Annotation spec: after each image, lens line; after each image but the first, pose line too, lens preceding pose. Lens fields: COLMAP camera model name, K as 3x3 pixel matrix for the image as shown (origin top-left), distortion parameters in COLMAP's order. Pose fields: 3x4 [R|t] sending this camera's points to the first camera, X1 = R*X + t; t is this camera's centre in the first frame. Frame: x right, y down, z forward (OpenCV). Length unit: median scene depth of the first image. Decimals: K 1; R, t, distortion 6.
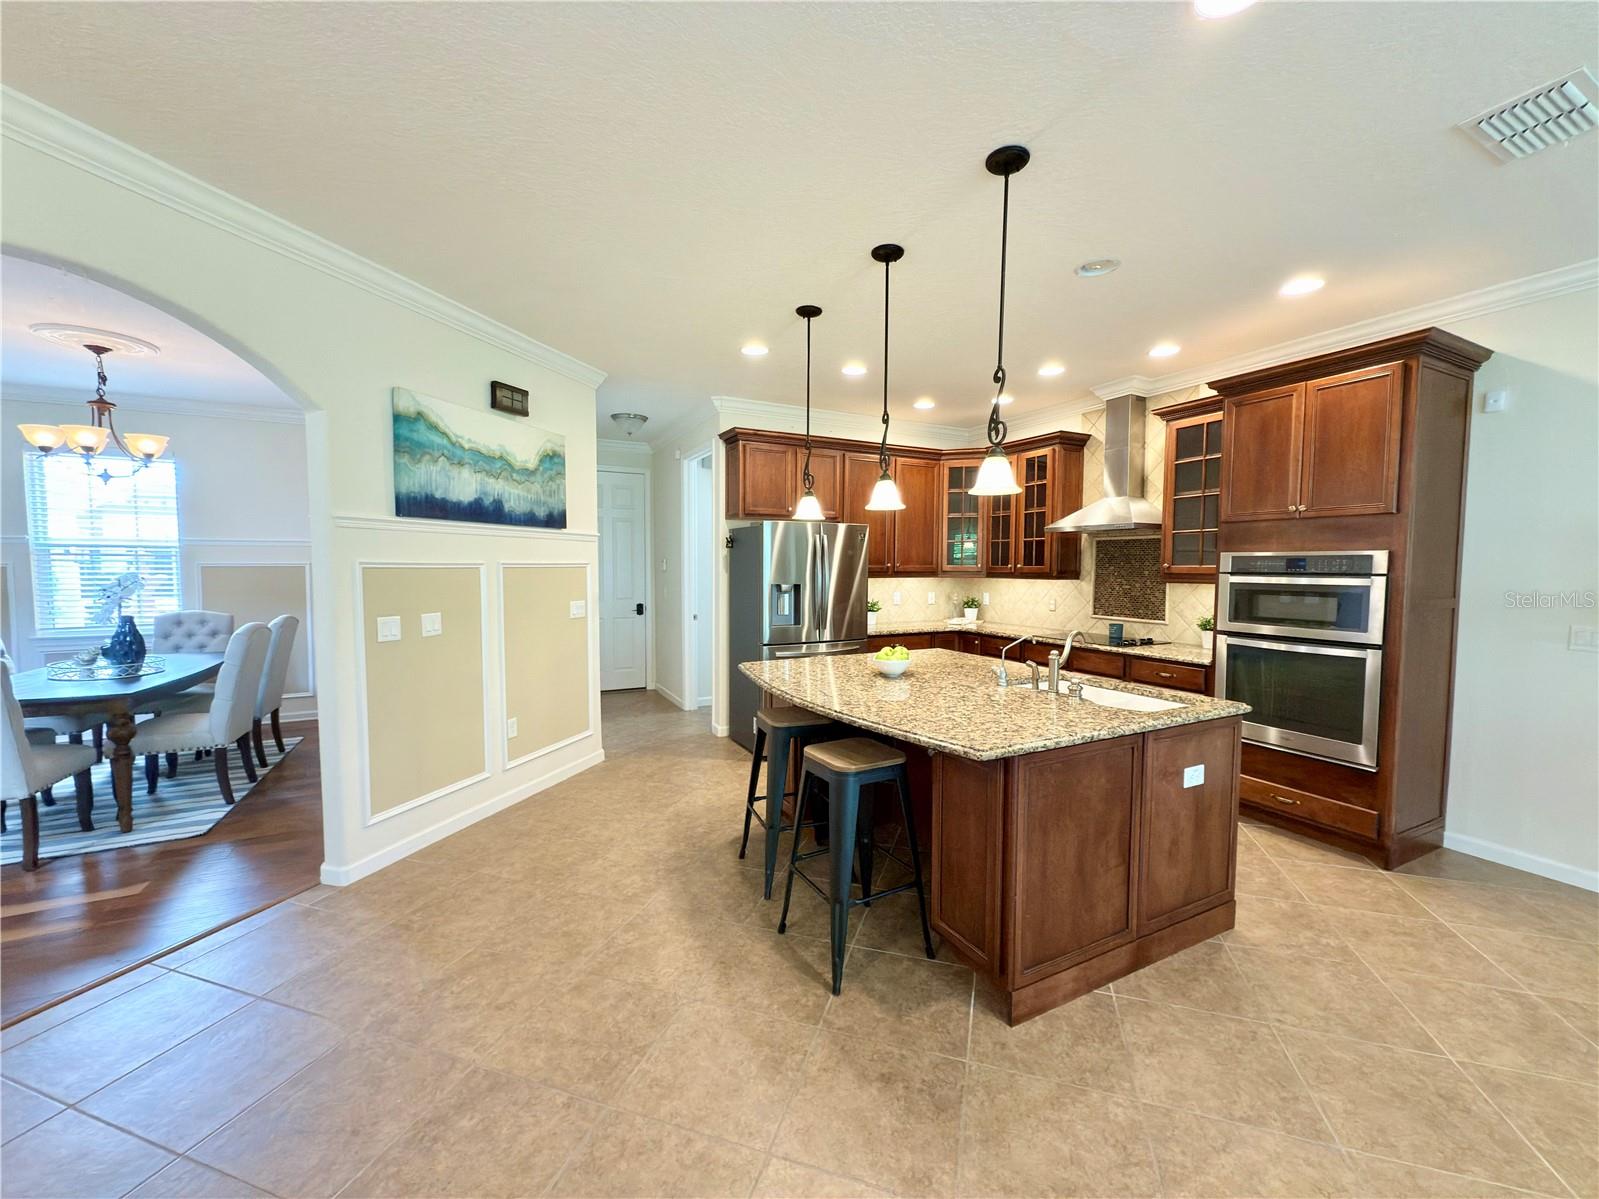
lens RADIAL K [[633.7, 0, 800.2], [0, 633.7, 595.0], [0, 0, 1]] dist [-0.003155, 0.000753]
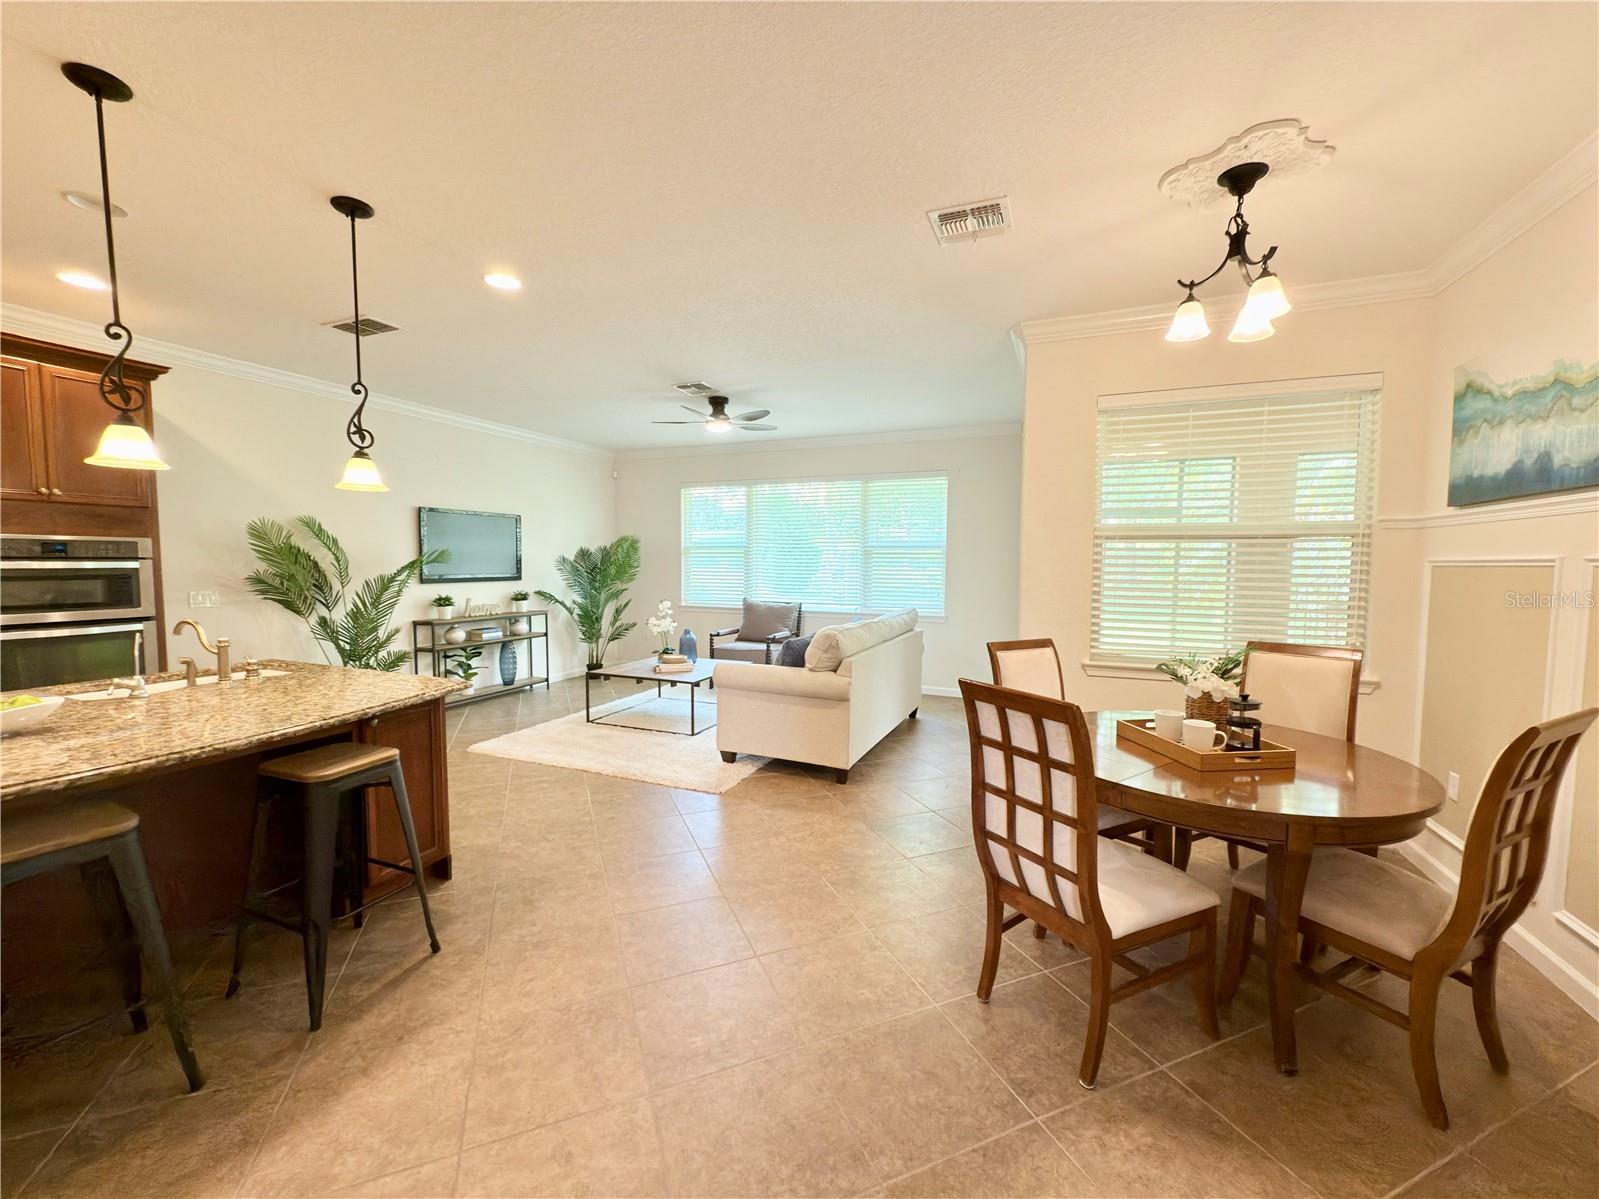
lens RADIAL K [[633.7, 0, 811.2], [0, 633.7, 588.4], [0, 0, 1]] dist [-0.003155, 0.000753]
pose [[-0.657704, -0.039191, 0.752257, -0.646221], [0.028090, 0.996675, 0.076484, -0.024668], [-0.752753, 0.071435, -0.654416, 0.667342]]
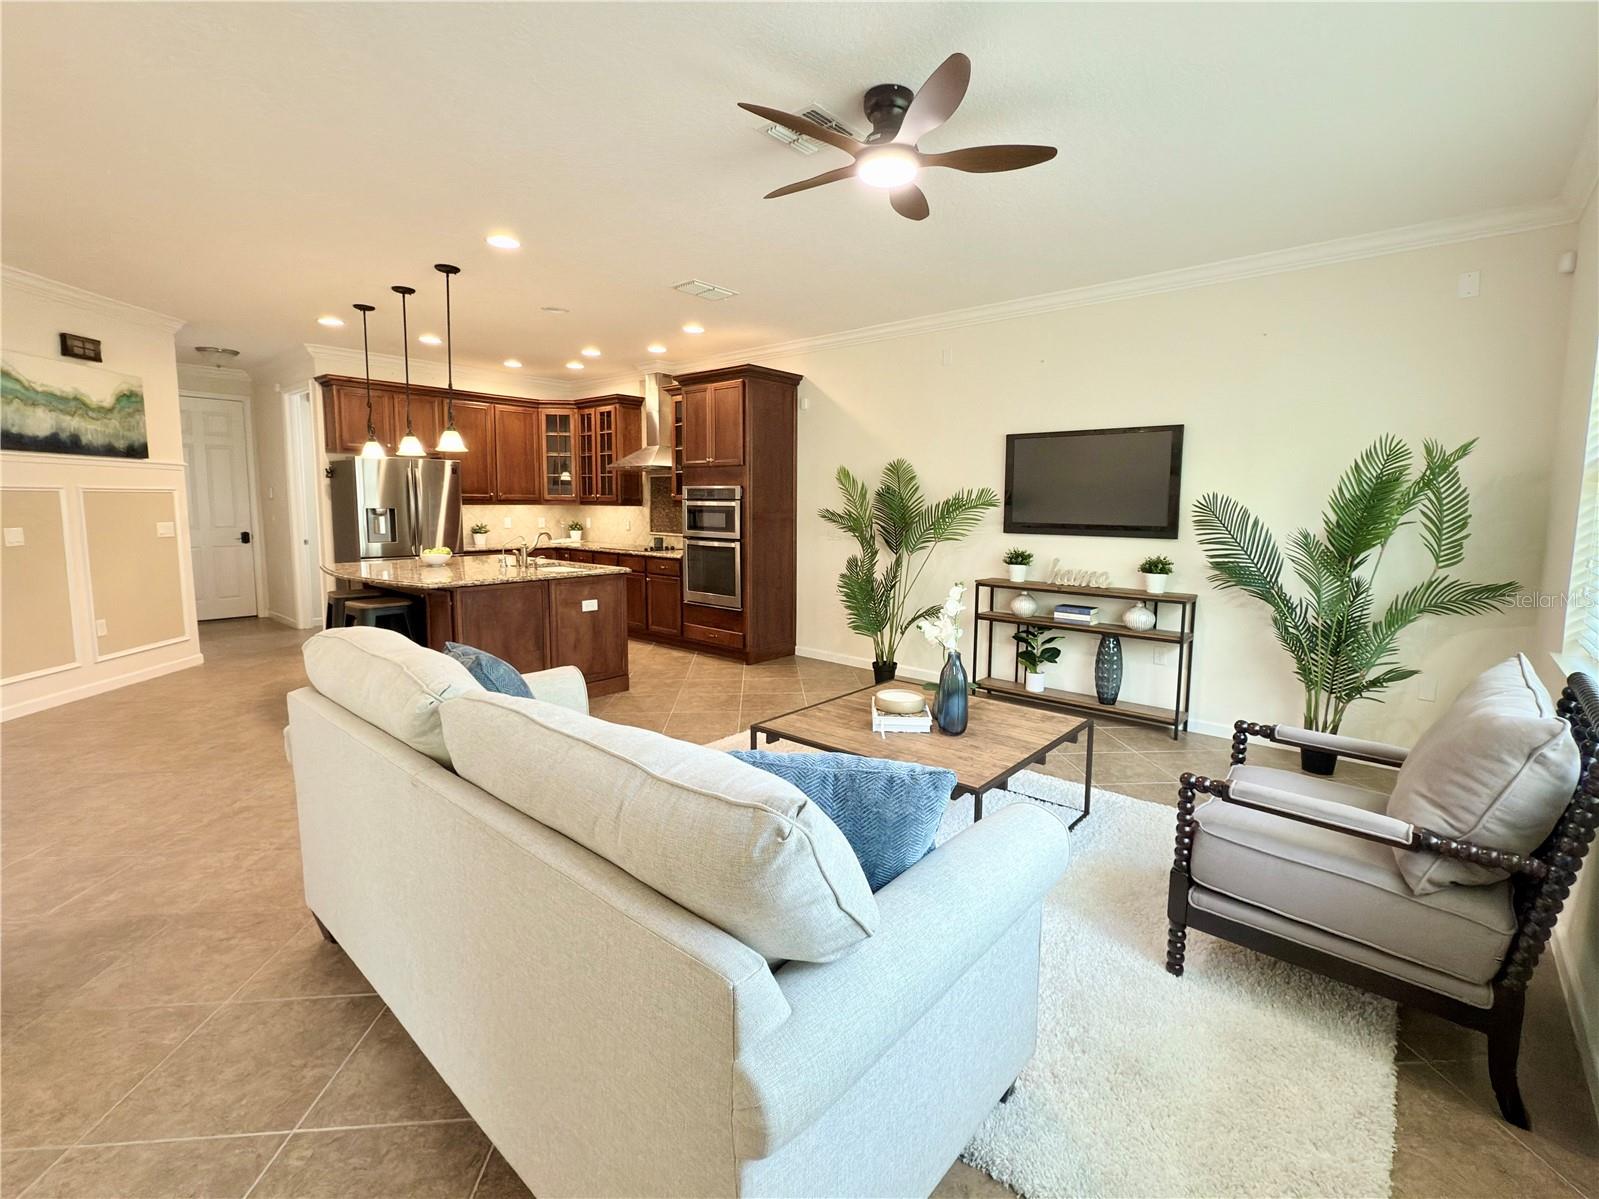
lens RADIAL K [[732.2, 0, 827.5], [0, 732.2, 572.6], [0, 0, 1]] dist [0.001444, 0.000420]
pose [[0.922897, -0.032734, 0.383654, 0.275165], [0.012710, 0.998427, 0.054614, 0.049505], [-0.384838, -0.045526, 0.921861, -0.782431]]
